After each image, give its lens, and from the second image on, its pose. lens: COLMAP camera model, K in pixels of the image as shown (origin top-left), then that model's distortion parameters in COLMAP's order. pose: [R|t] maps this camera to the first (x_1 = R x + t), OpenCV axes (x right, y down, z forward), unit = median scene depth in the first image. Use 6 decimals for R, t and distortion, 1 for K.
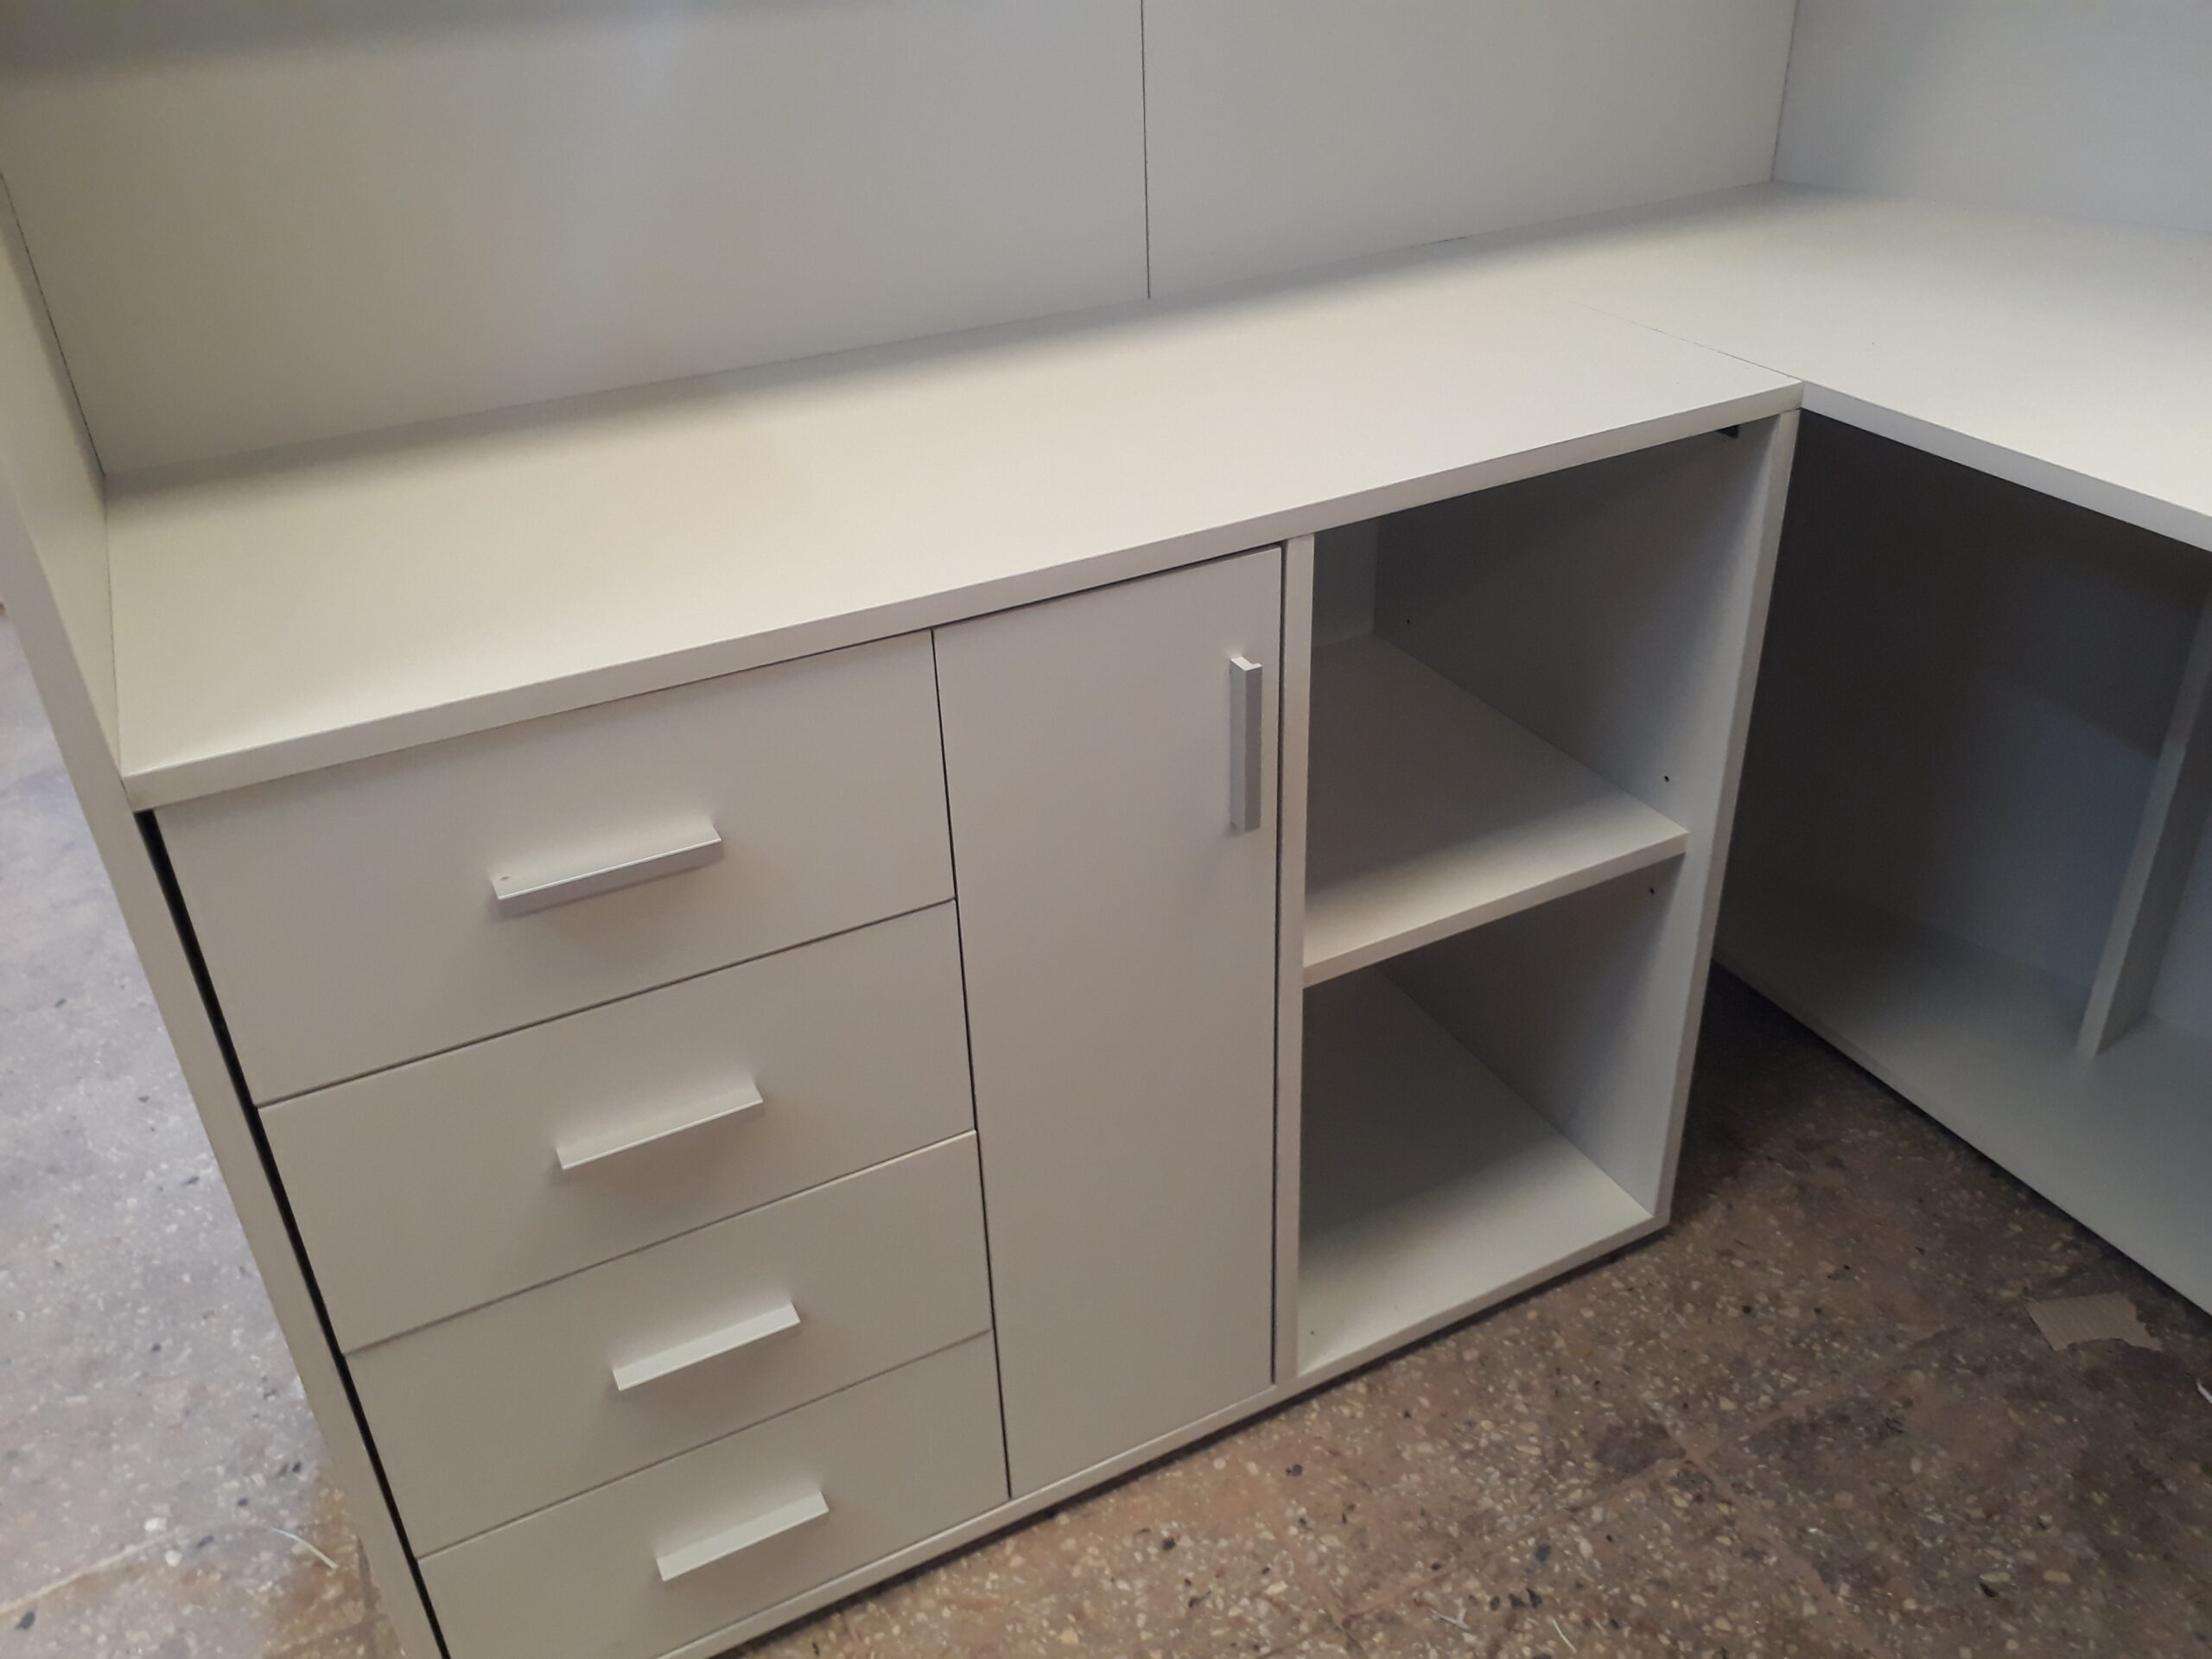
lens RADIAL K [[1802.9, 0, 1078.2], [0, 1802.9, 776.0], [0, 0, 1]] dist [0.007971, -0.008530]
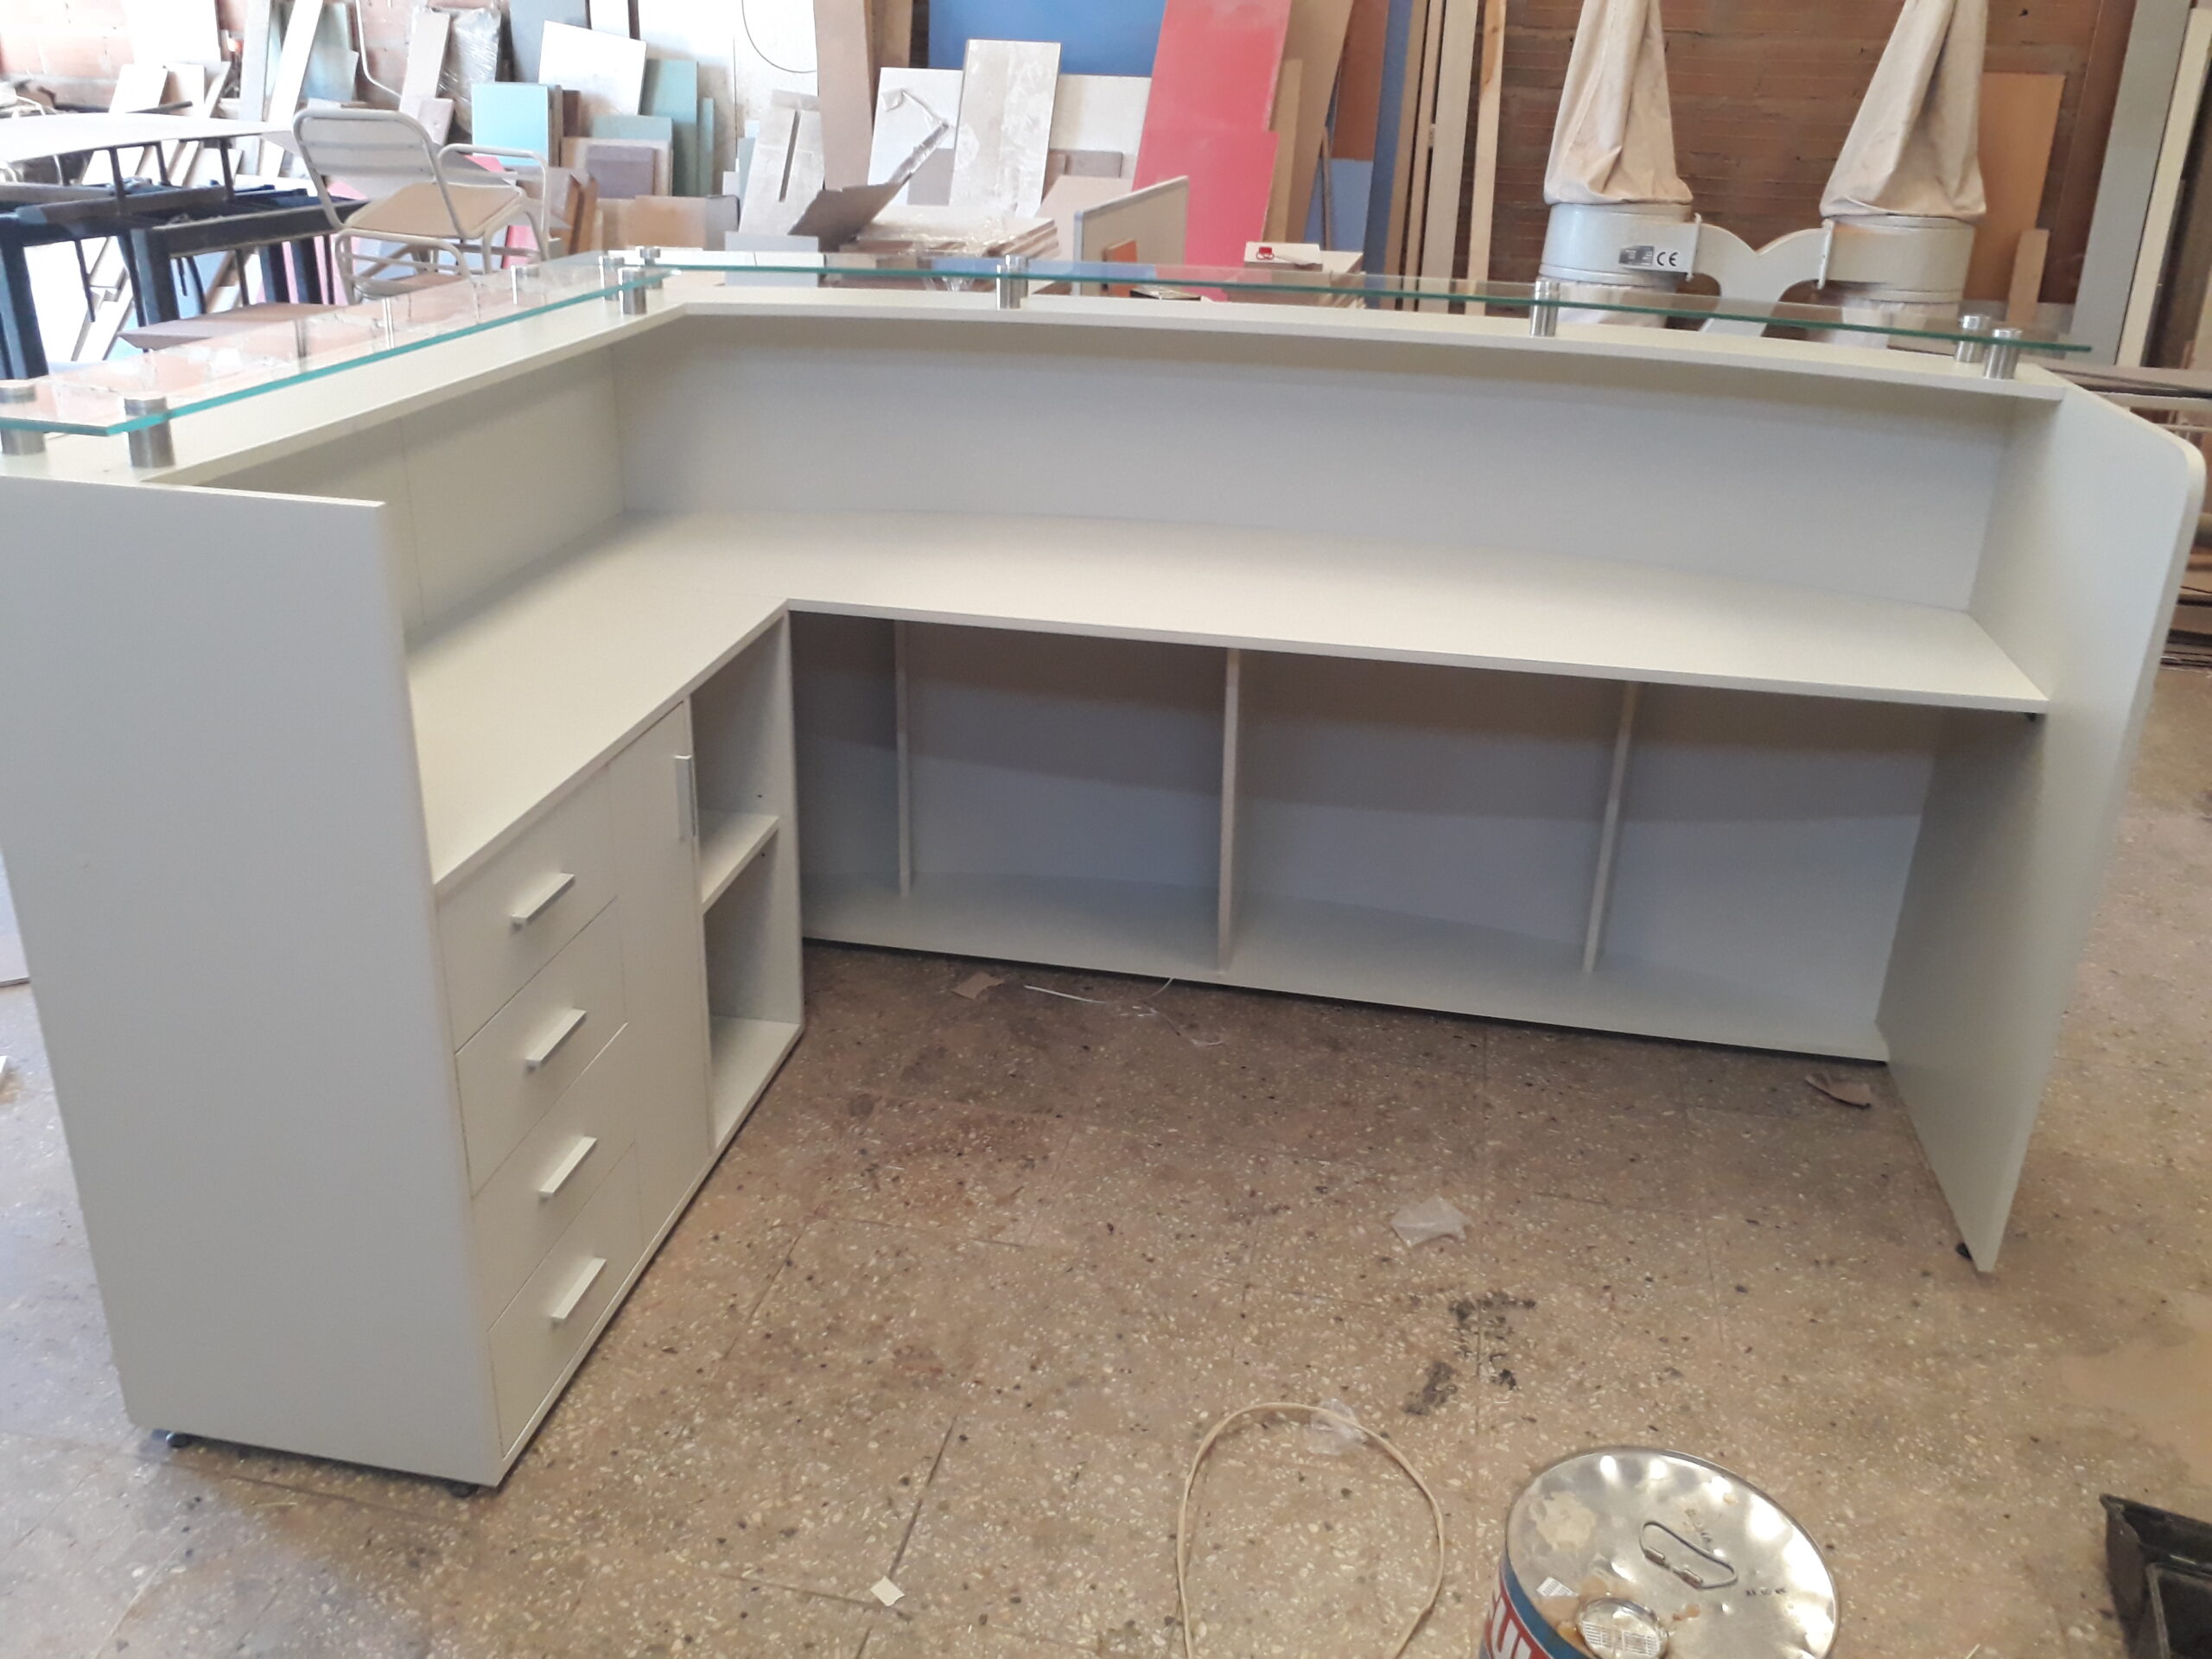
lens RADIAL K [[1802.9, 0, 1078.2], [0, 1802.9, 776.0], [0, 0, 1]] dist [0.007971, -0.008530]
pose [[0.609374, -0.249539, 0.752591, -1.023461], [0.355055, 0.934577, 0.022392, 0.064883], [-0.708942, 0.253566, 0.658107, -0.638272]]
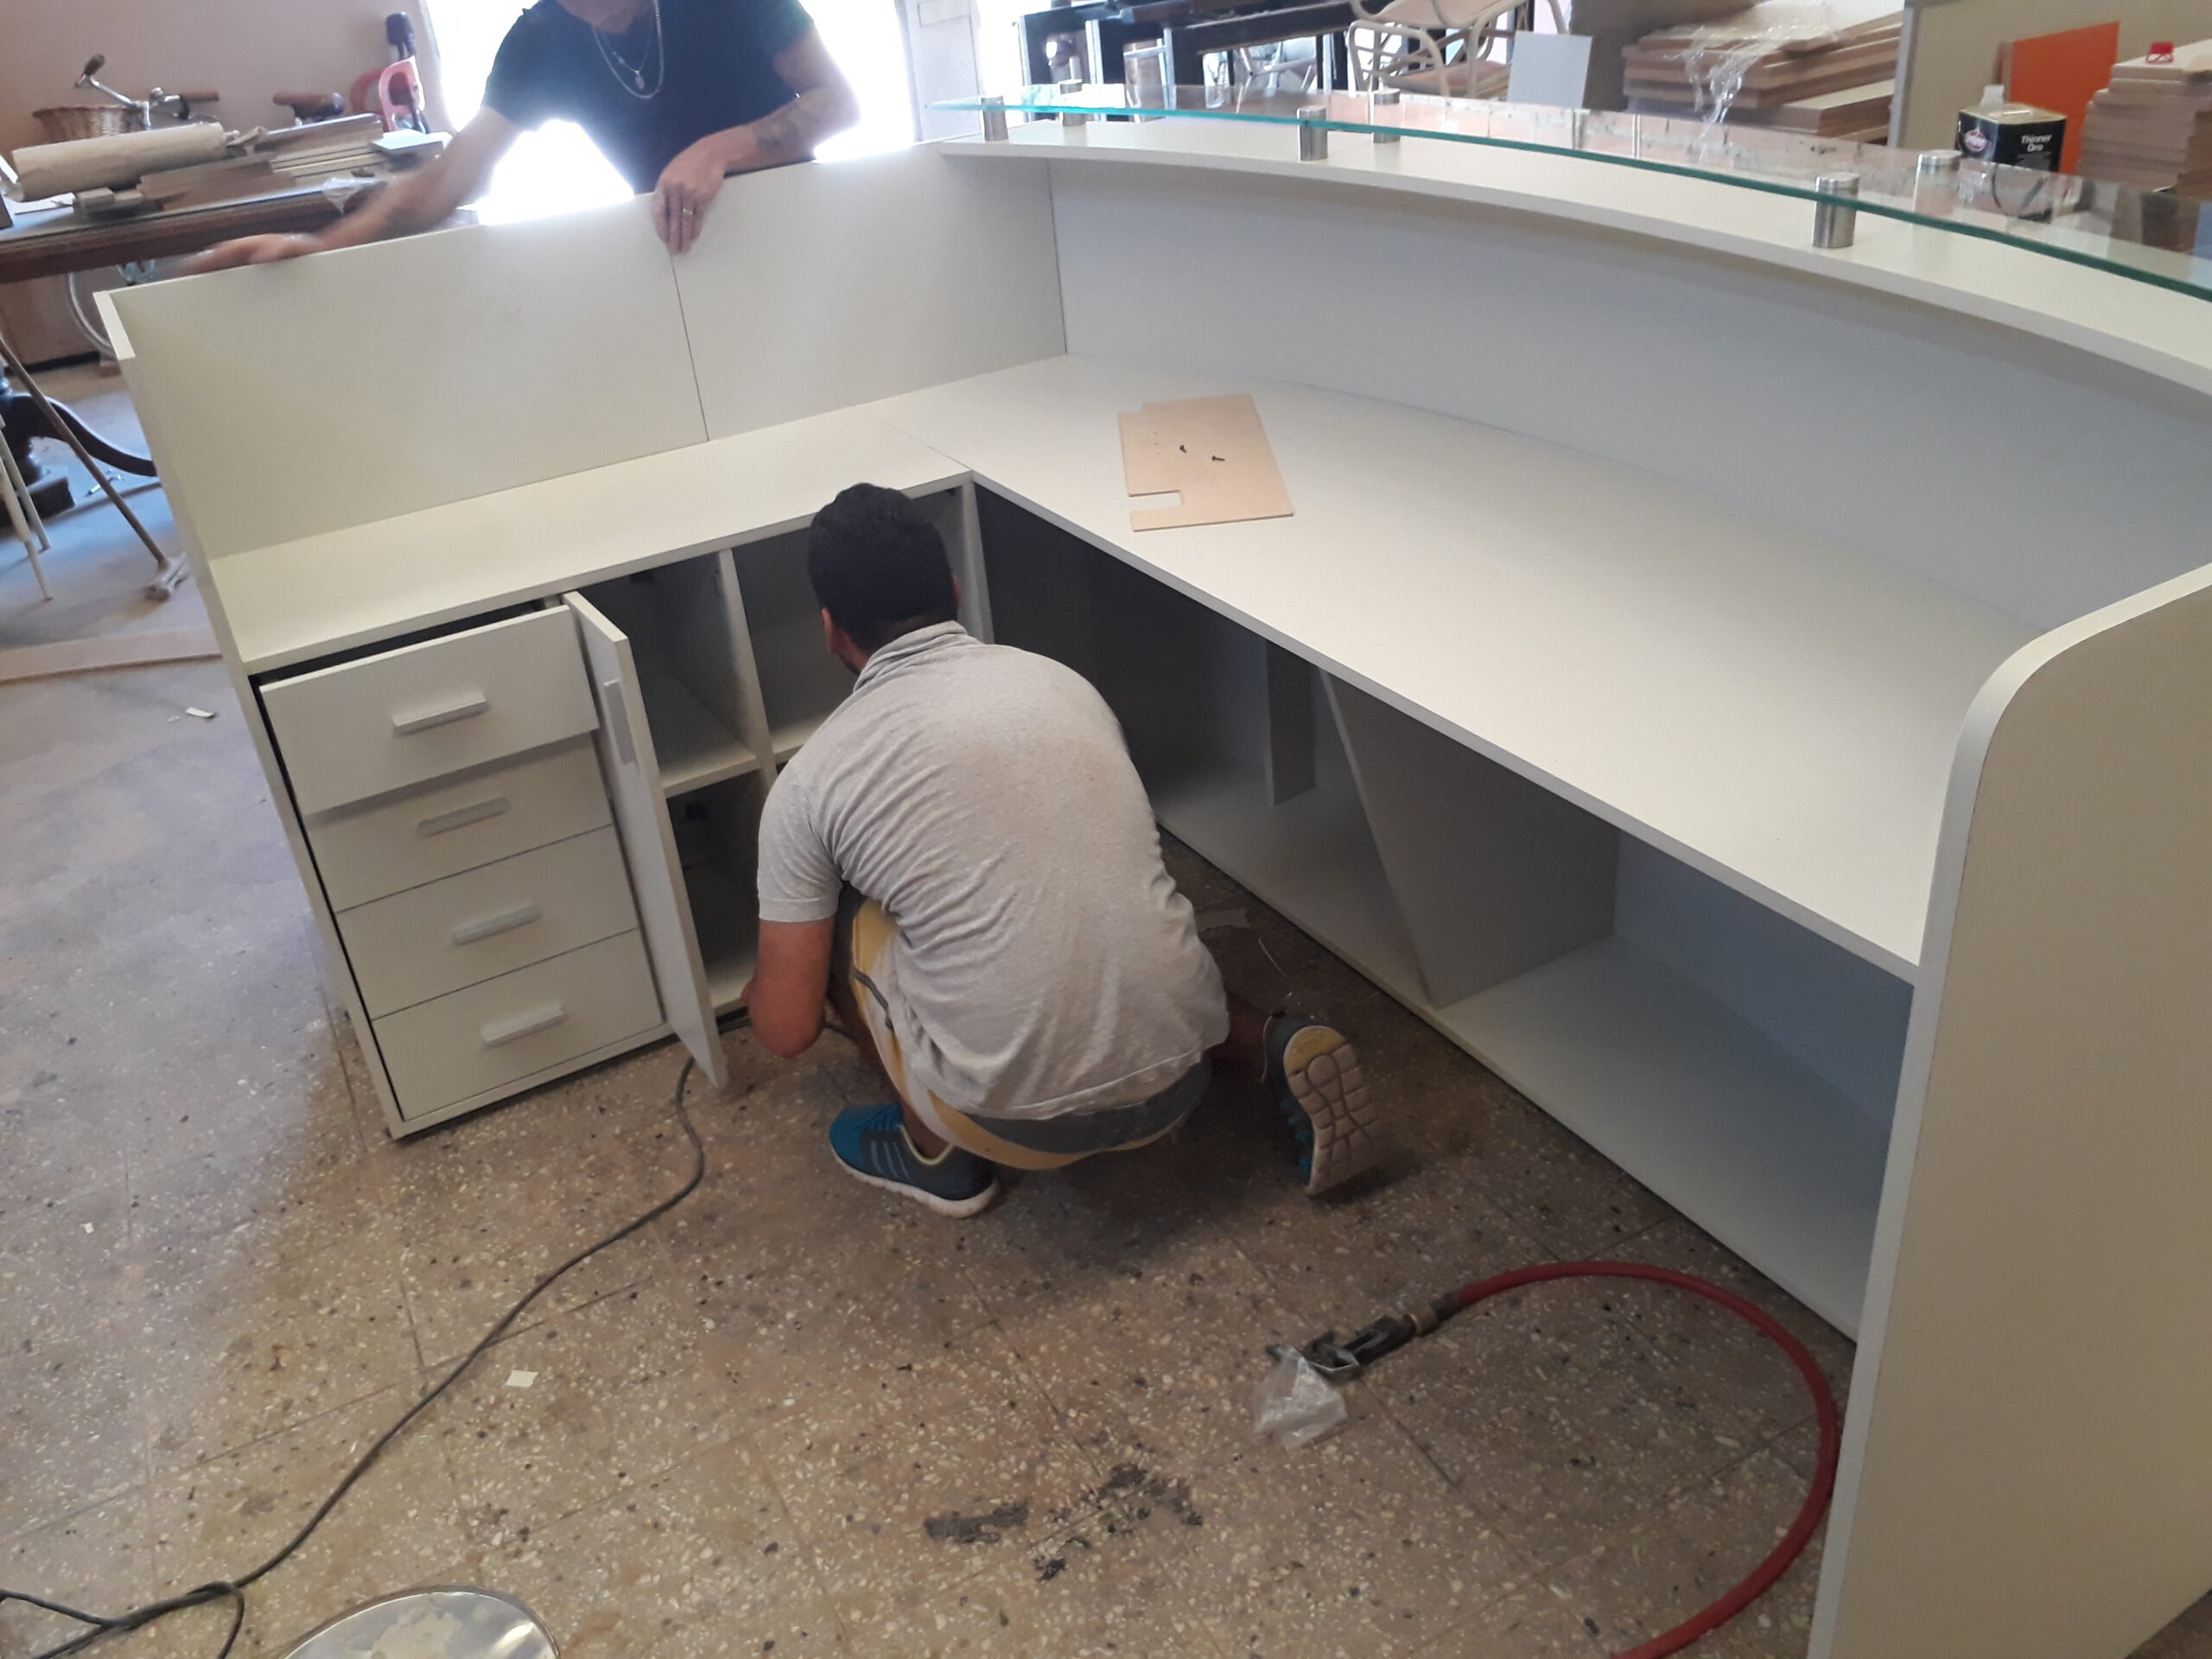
lens RADIAL K [[1802.9, 0, 1078.2], [0, 1802.9, 776.0], [0, 0, 1]] dist [0.007971, -0.008530]
pose [[0.997657, -0.063901, 0.024418, 0.403852], [0.064784, 0.997203, -0.037275, 0.222775], [-0.021968, 0.038769, 0.999007, -1.081794]]
